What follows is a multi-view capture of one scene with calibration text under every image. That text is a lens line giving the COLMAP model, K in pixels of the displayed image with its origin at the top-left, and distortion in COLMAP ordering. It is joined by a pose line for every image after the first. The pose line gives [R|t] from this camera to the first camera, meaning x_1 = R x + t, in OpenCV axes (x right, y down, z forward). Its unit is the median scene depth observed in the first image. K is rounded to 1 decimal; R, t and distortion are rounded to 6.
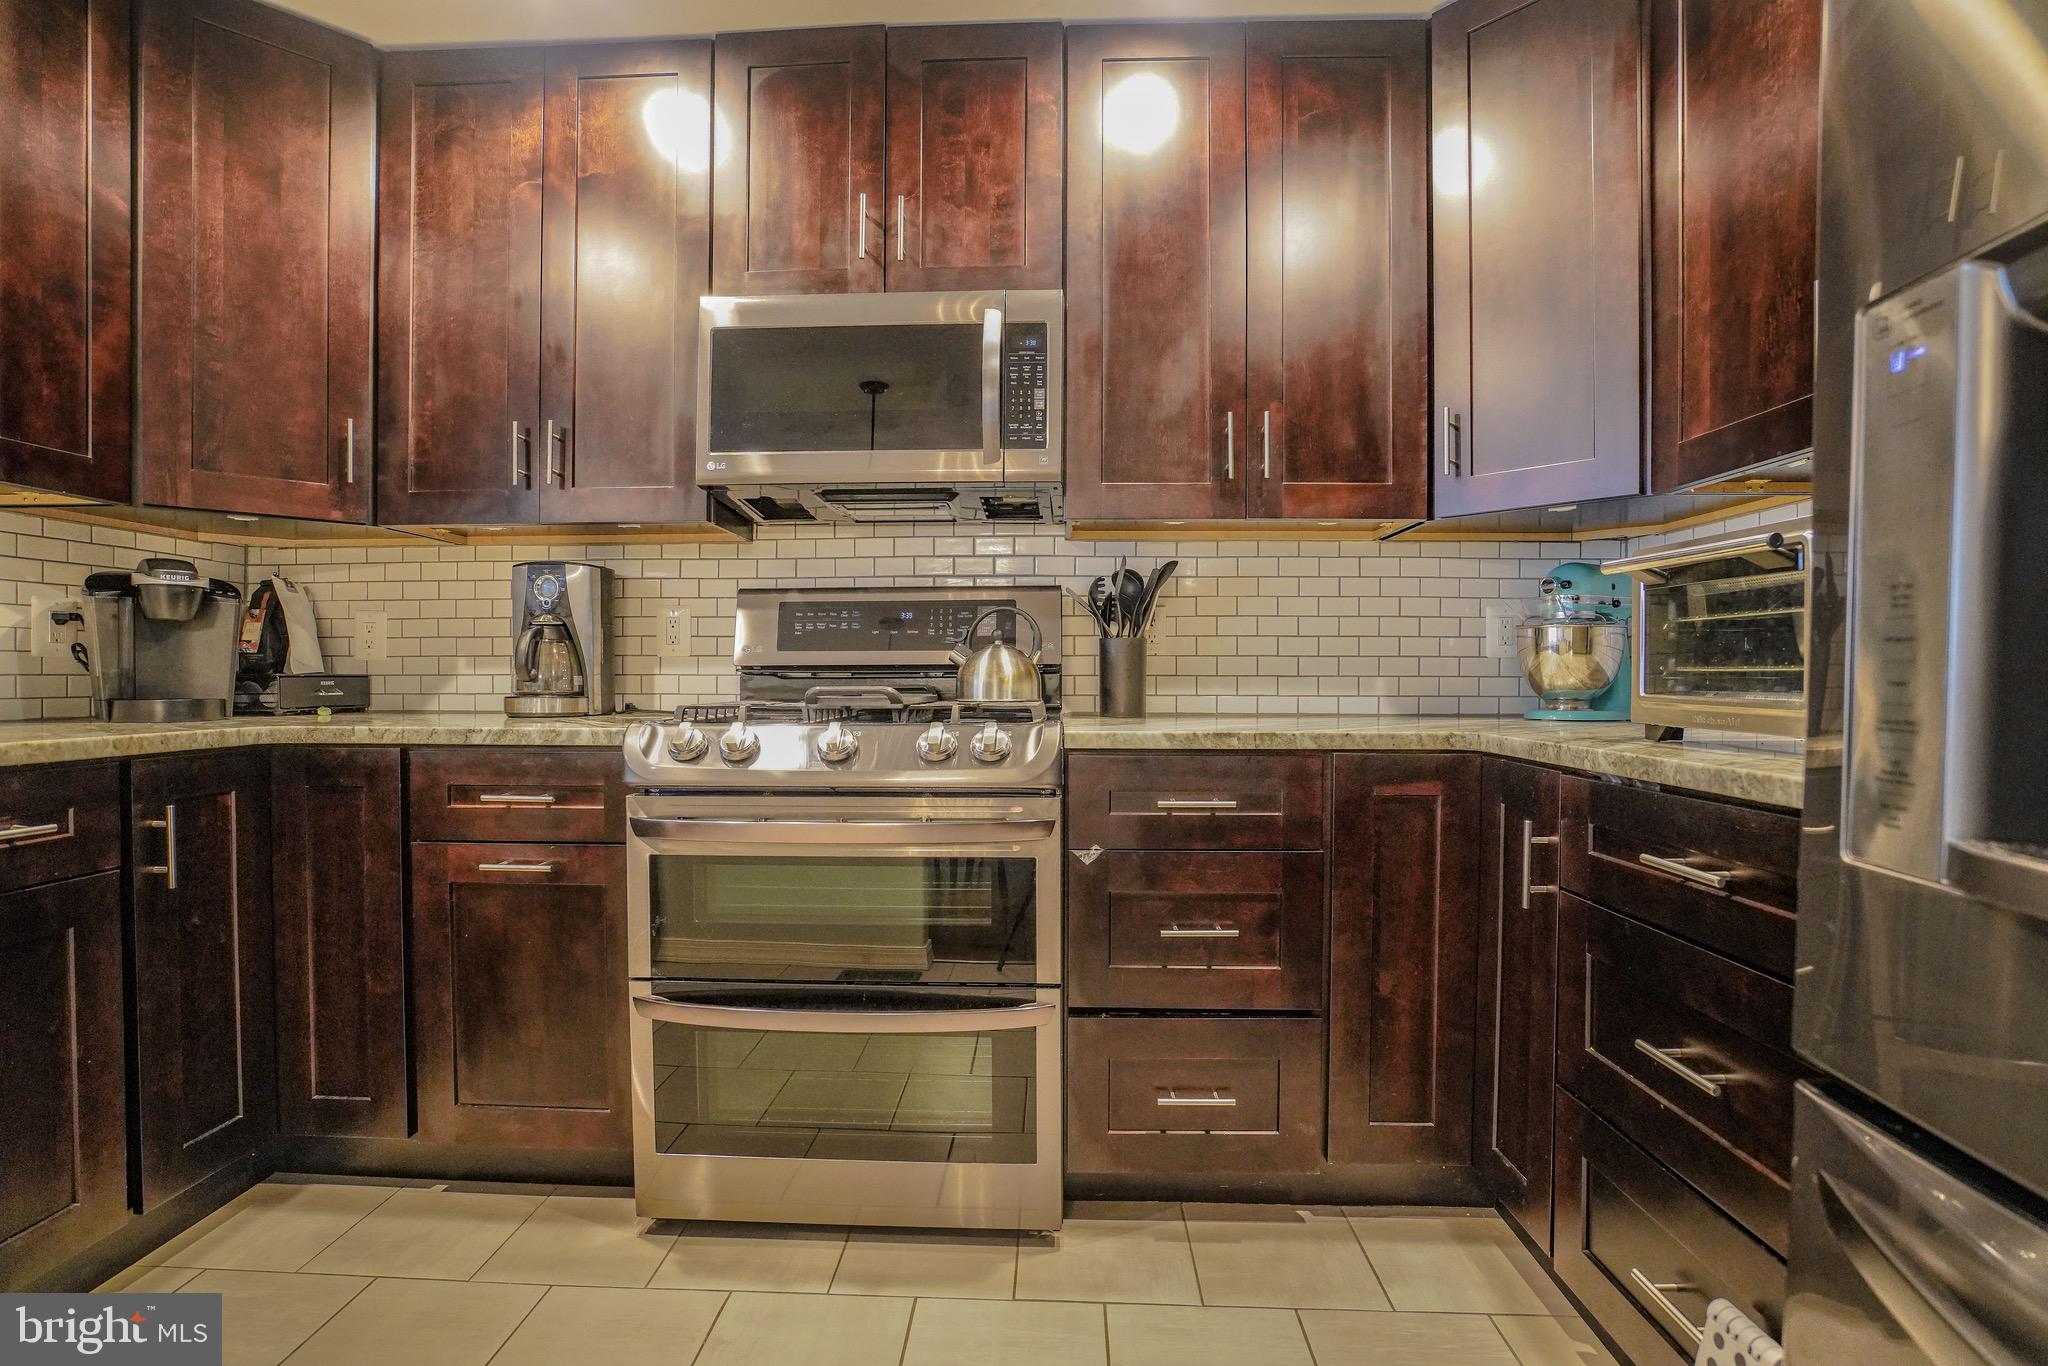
lens RADIAL K [[953.8, 0, 1018.7], [0, 953.8, 686.5], [0, 0, 1]] dist [-0.062720, 0.027251]
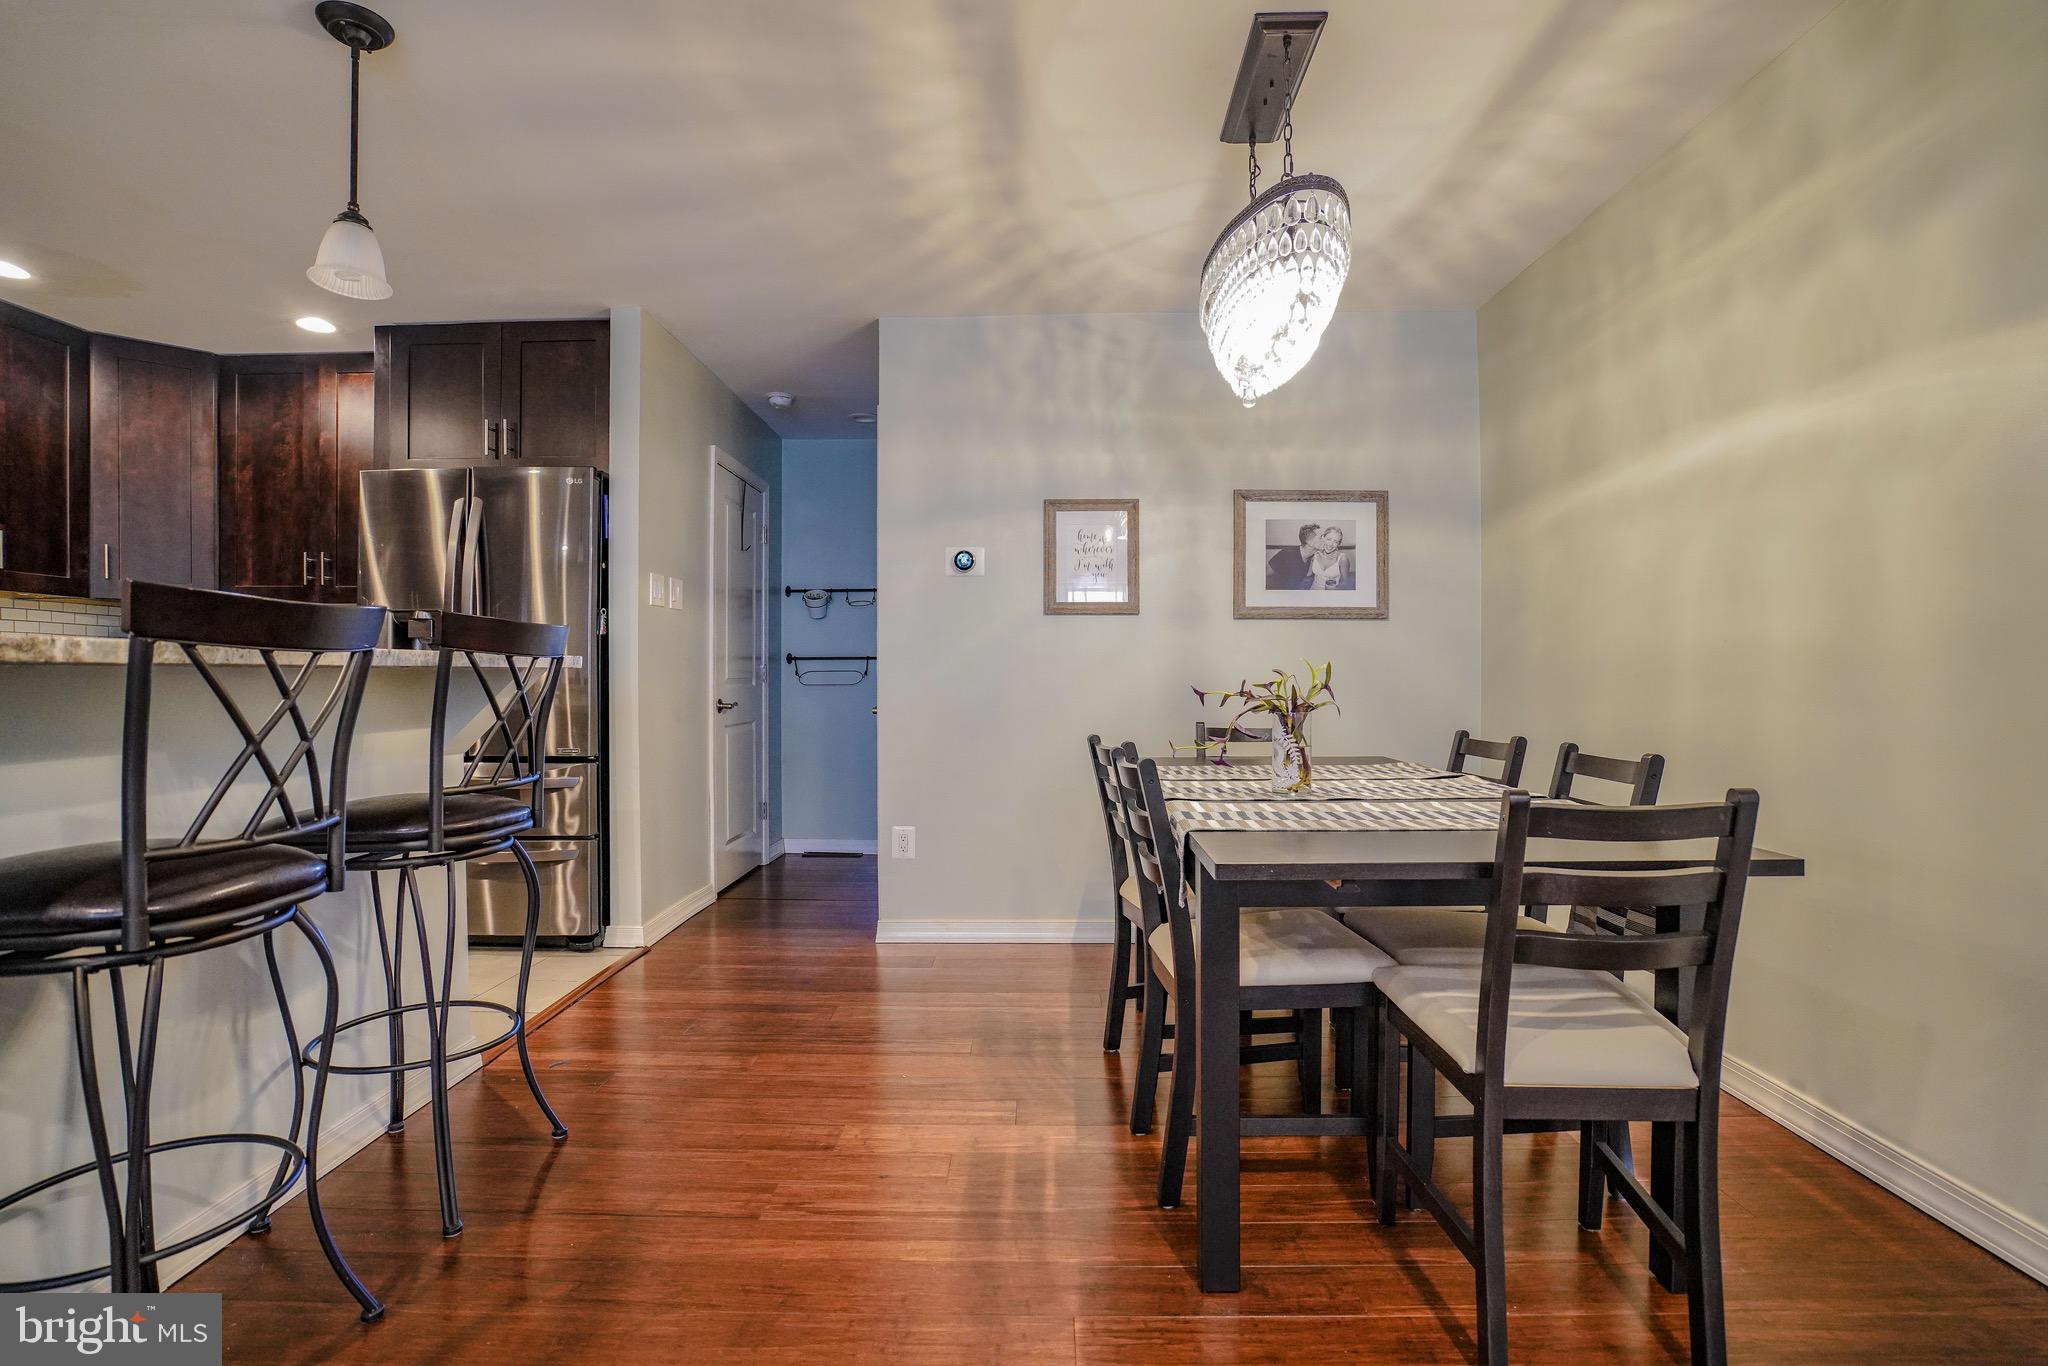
lens RADIAL K [[961.2, 0, 1004.6], [0, 961.2, 681.8], [0, 0, 1]] dist [-0.062654, 0.029483]
pose [[-0.013874, -0.007428, 0.999876, -1.518418], [0.012751, 0.999890, 0.007605, 0.003402], [-0.999822, 0.012855, -0.013778, -0.872862]]
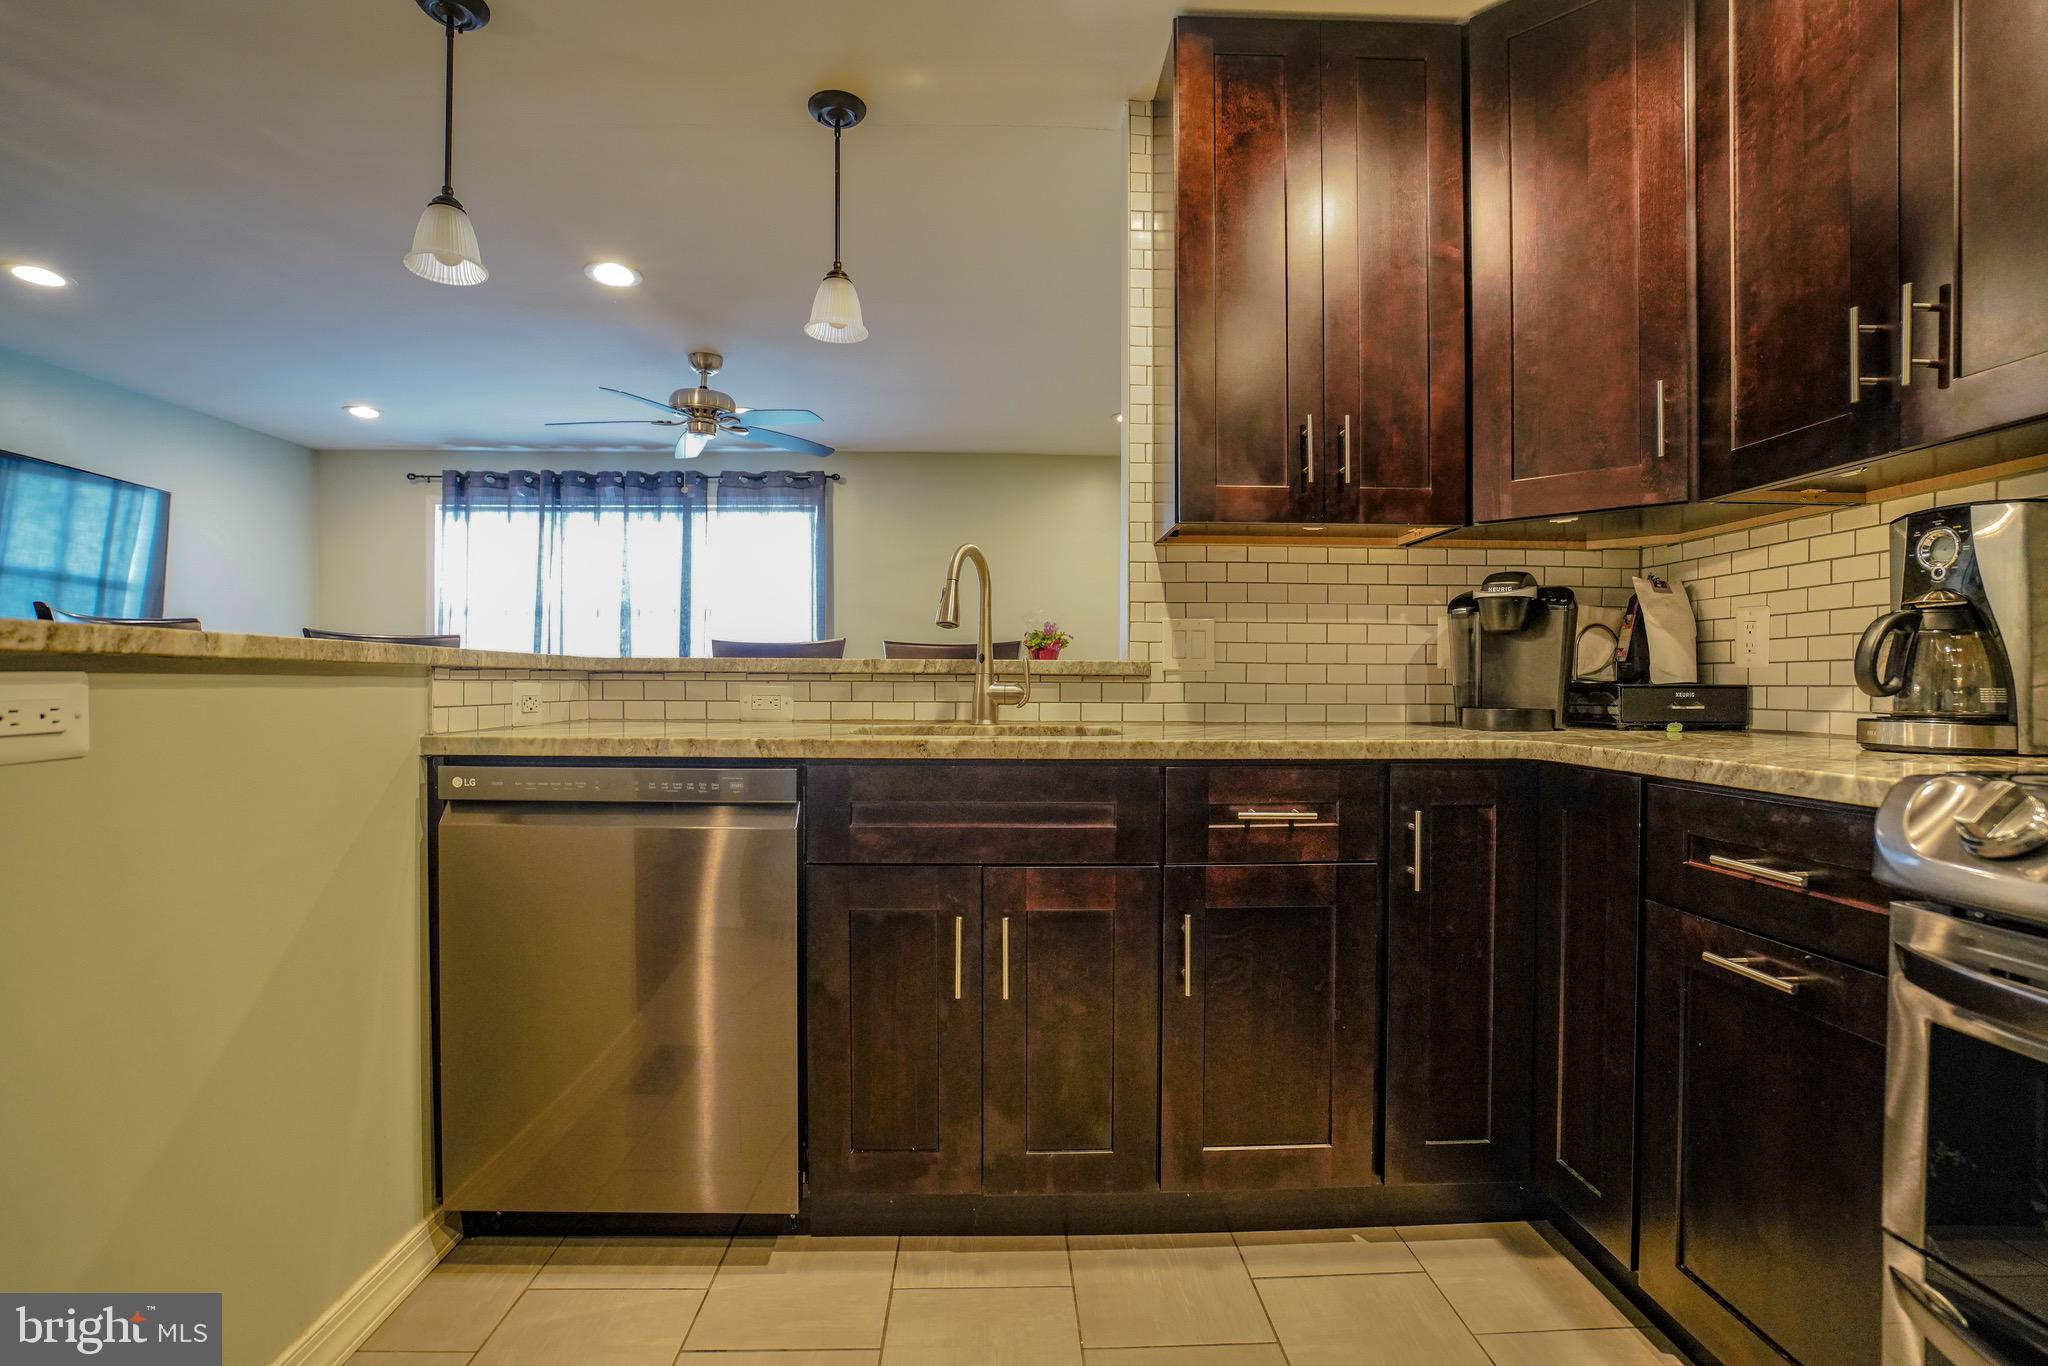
lens RADIAL K [[944.6, 0, 1020.8], [0, 944.6, 684.6], [0, 0, 1]] dist [-0.061192, 0.027366]
pose [[0.071933, 0.001957, -0.997408, 0.071407], [-0.016125, 0.999870, 0.000799, -0.004598], [0.997279, 0.016026, 0.071955, 0.372192]]
